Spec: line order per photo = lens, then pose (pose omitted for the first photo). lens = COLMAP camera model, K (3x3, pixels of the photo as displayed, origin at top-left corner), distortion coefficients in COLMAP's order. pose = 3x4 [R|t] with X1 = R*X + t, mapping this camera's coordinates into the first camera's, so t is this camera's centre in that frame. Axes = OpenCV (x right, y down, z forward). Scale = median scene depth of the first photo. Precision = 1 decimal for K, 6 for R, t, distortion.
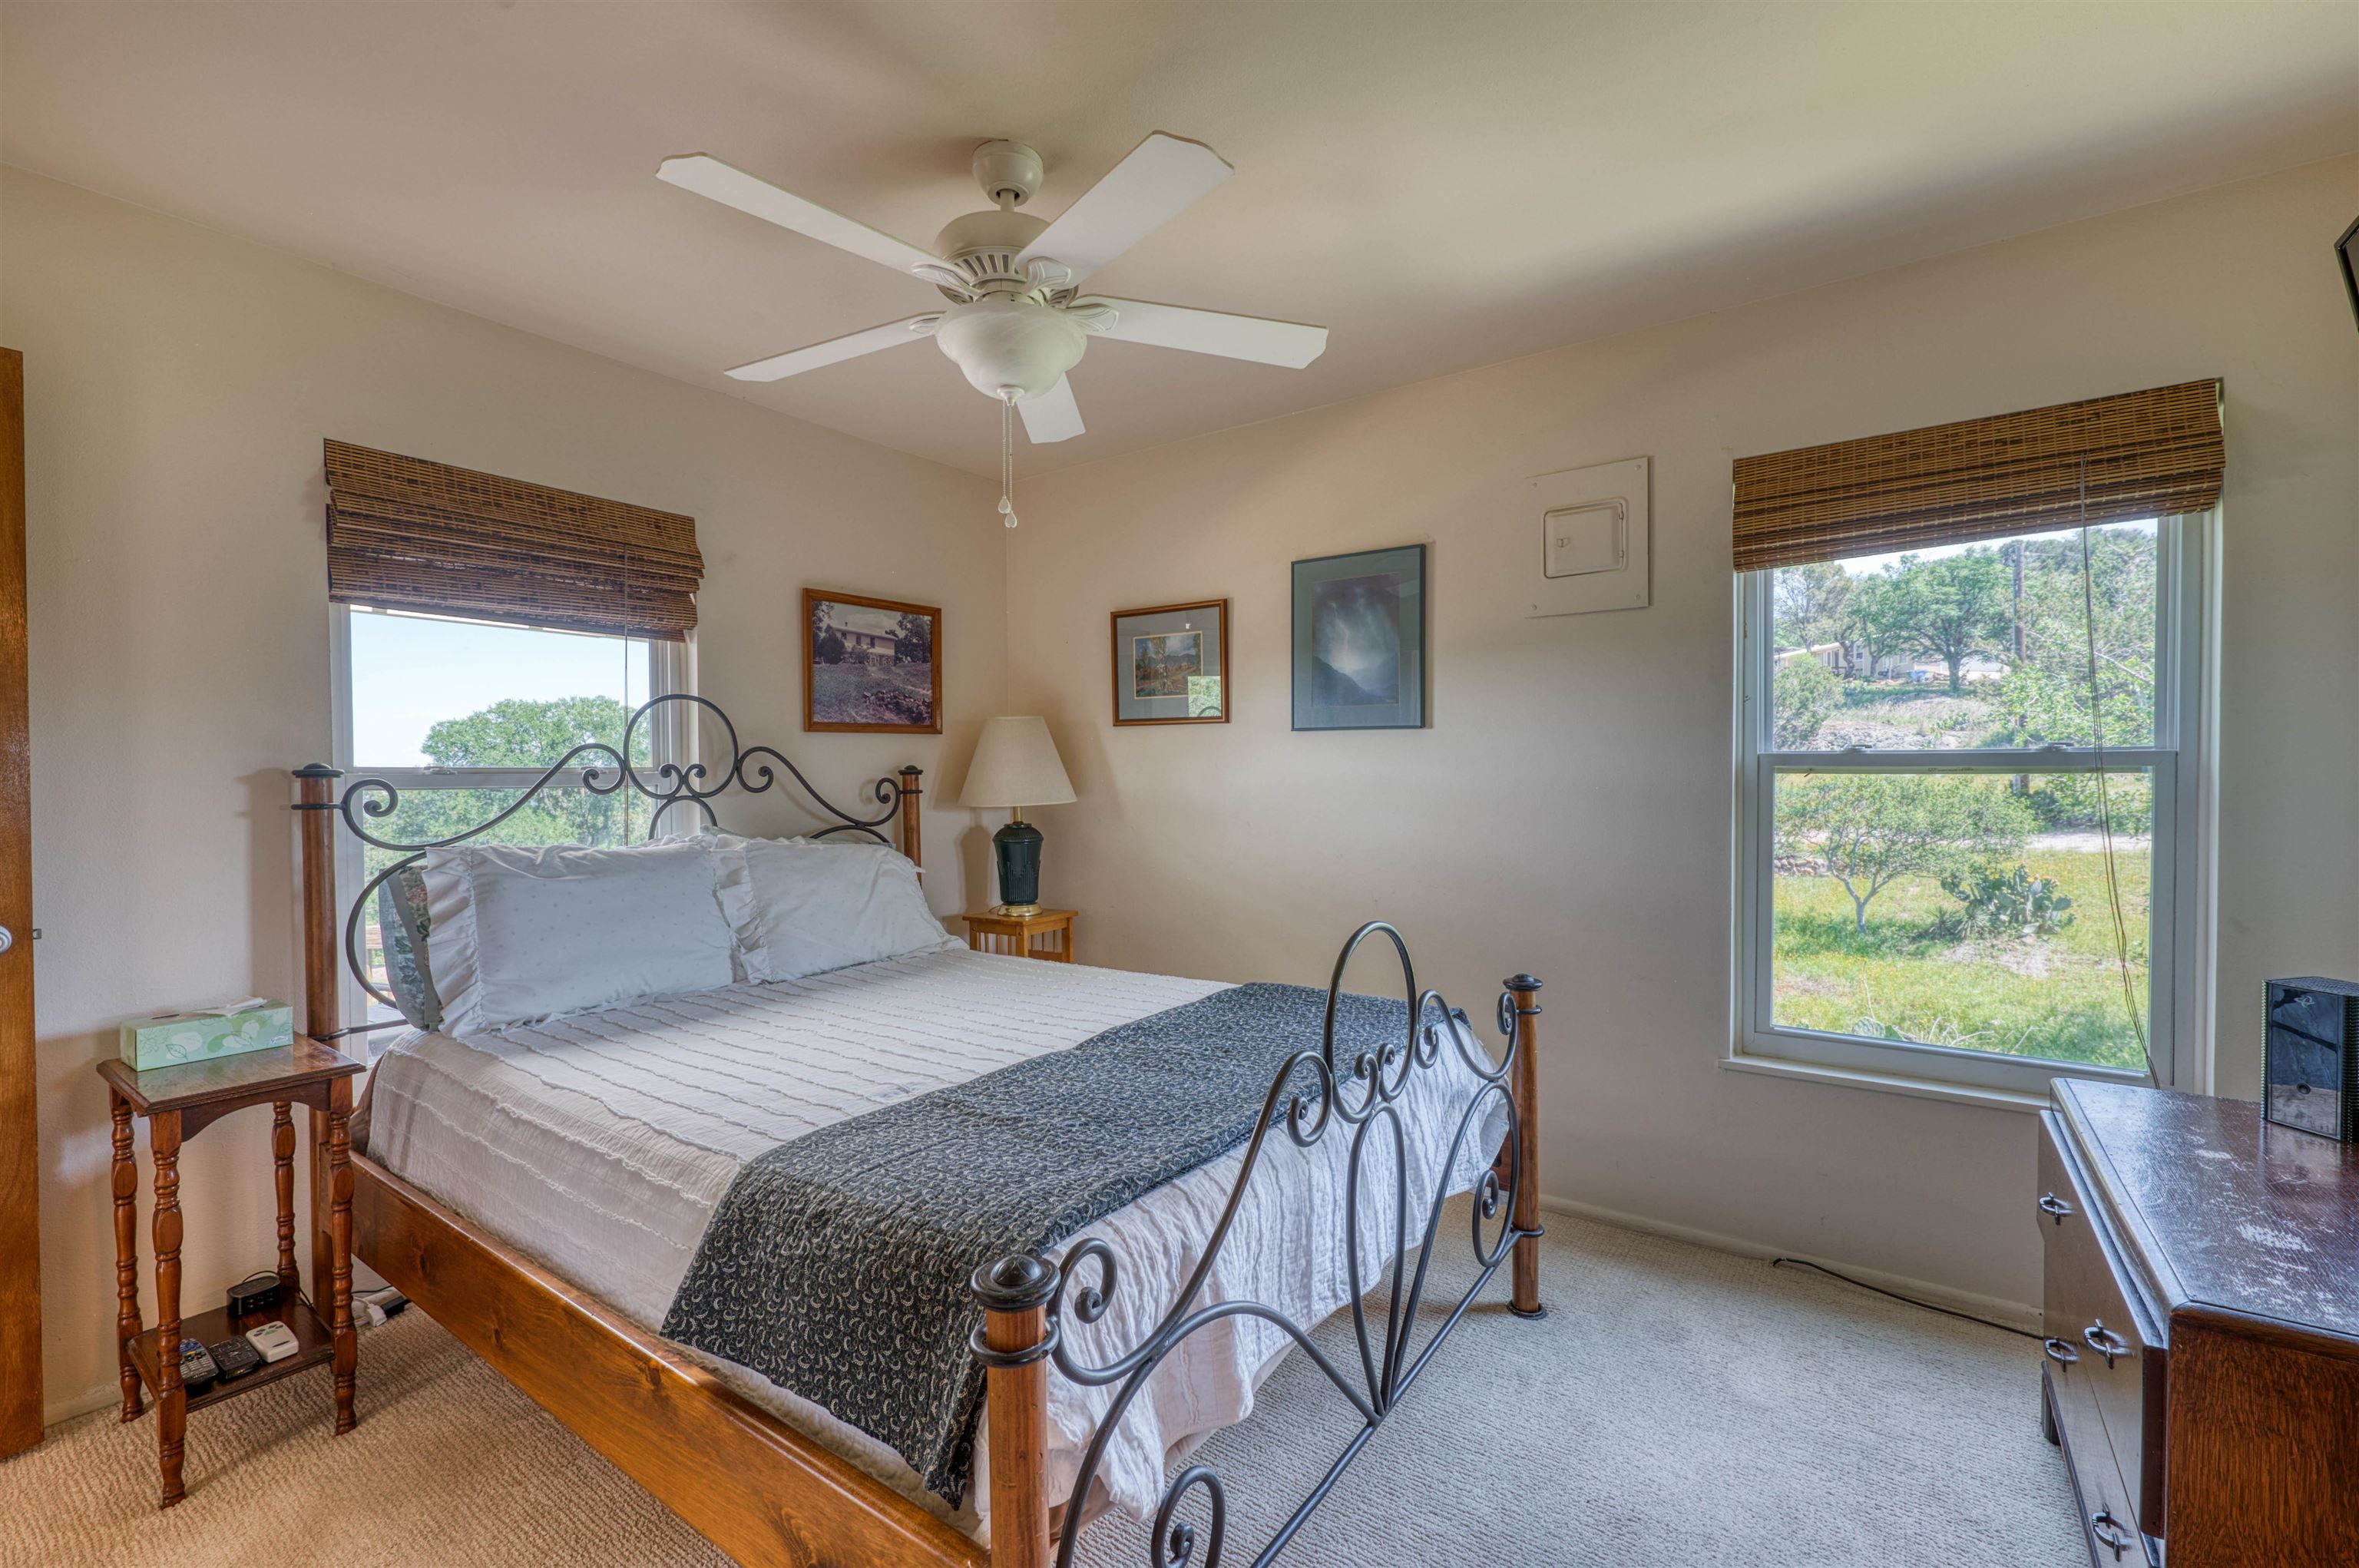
lens RADIAL K [[1010.8, 0, 1174.0], [0, 1010.8, 785.3], [0, 0, 1]] dist [-0.000614, 0.000252]
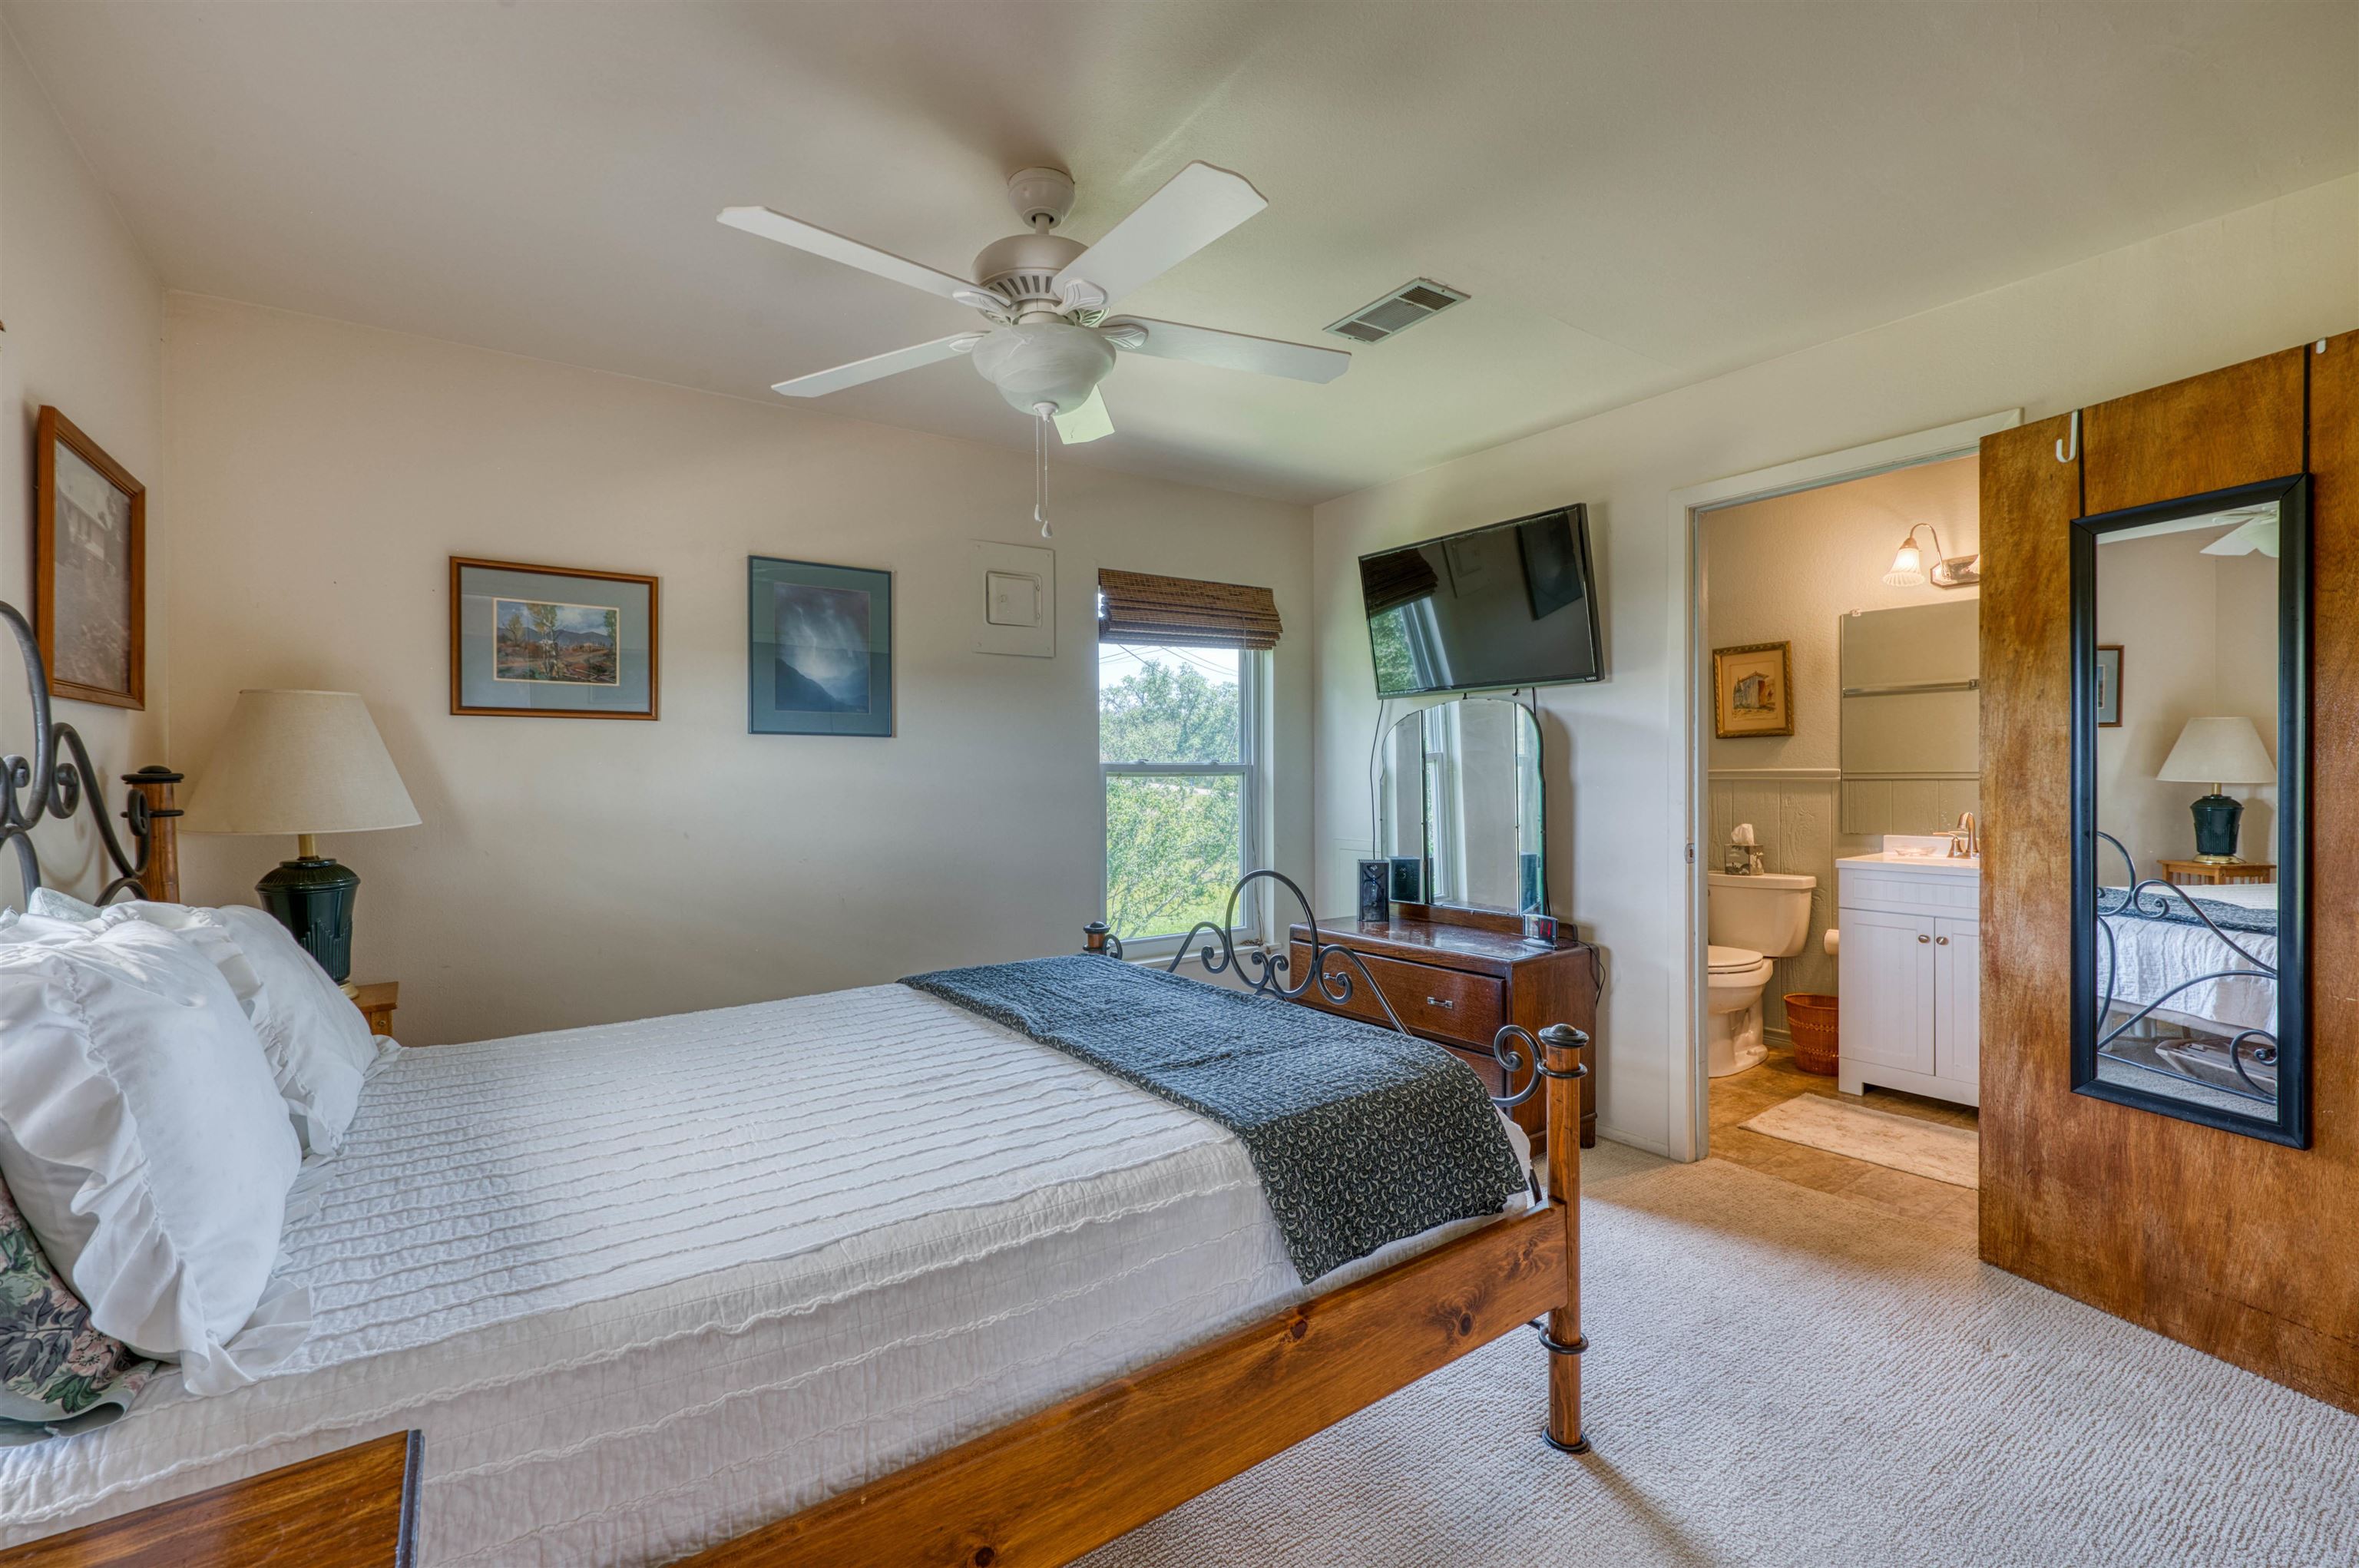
lens RADIAL K [[1010.8, 0, 1179.4], [0, 1010.8, 776.1], [0, 0, 1]] dist [-0.000614, 0.000252]
pose [[0.322355, 0.001261, 0.946618, -0.750573], [0.019640, 0.999775, -0.008020, 0.001808], [-0.946415, 0.021177, 0.322258, 0.365103]]
